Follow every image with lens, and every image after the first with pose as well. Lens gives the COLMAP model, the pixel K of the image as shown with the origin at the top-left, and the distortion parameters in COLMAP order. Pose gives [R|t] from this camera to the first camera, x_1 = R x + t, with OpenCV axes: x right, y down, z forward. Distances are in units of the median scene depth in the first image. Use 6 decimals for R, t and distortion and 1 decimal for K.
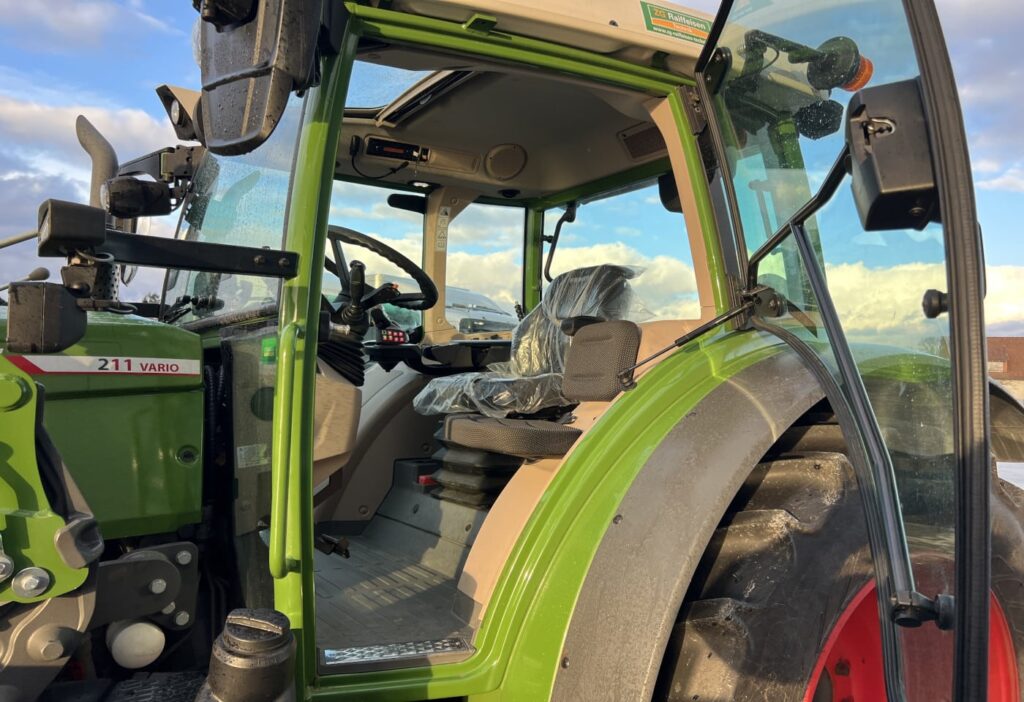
lens RADIAL K [[796.7, 0, 512.0], [0, 796.7, 351.0], [0, 0, 1]] dist [-0.003426, -0.002568]
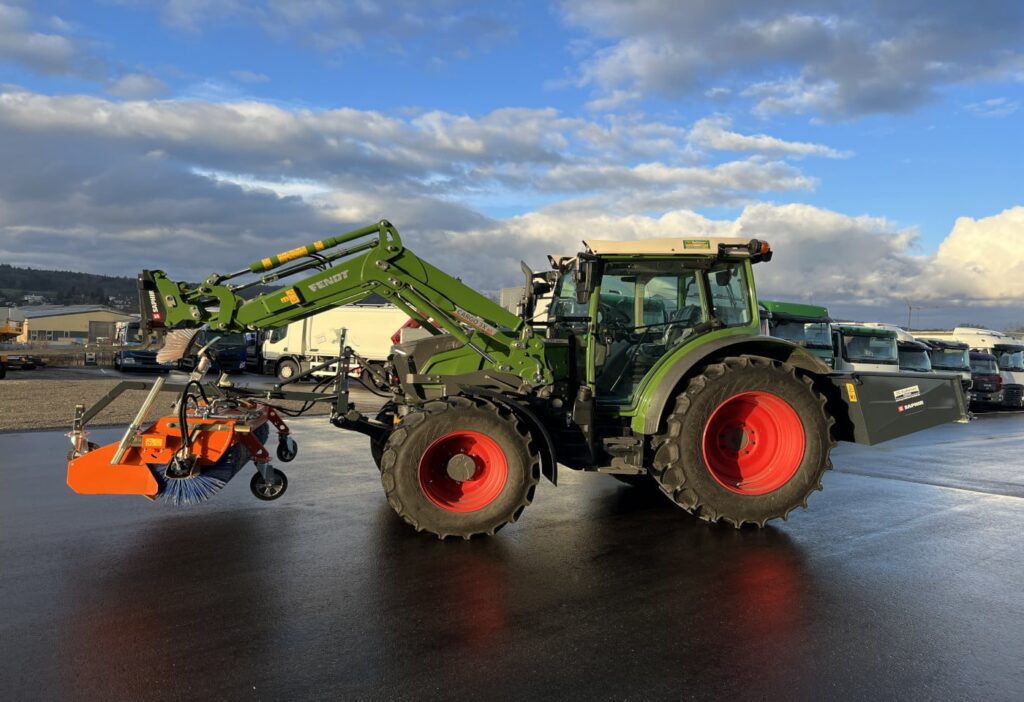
lens RADIAL K [[796.7, 0, 512.0], [0, 796.7, 351.0], [0, 0, 1]] dist [-0.003426, -0.002568]
pose [[0.941195, 0.001652, -0.337861, 0.616842], [0.009155, 0.999496, 0.030390, -0.048977], [0.337741, -0.031696, 0.940705, -2.528362]]
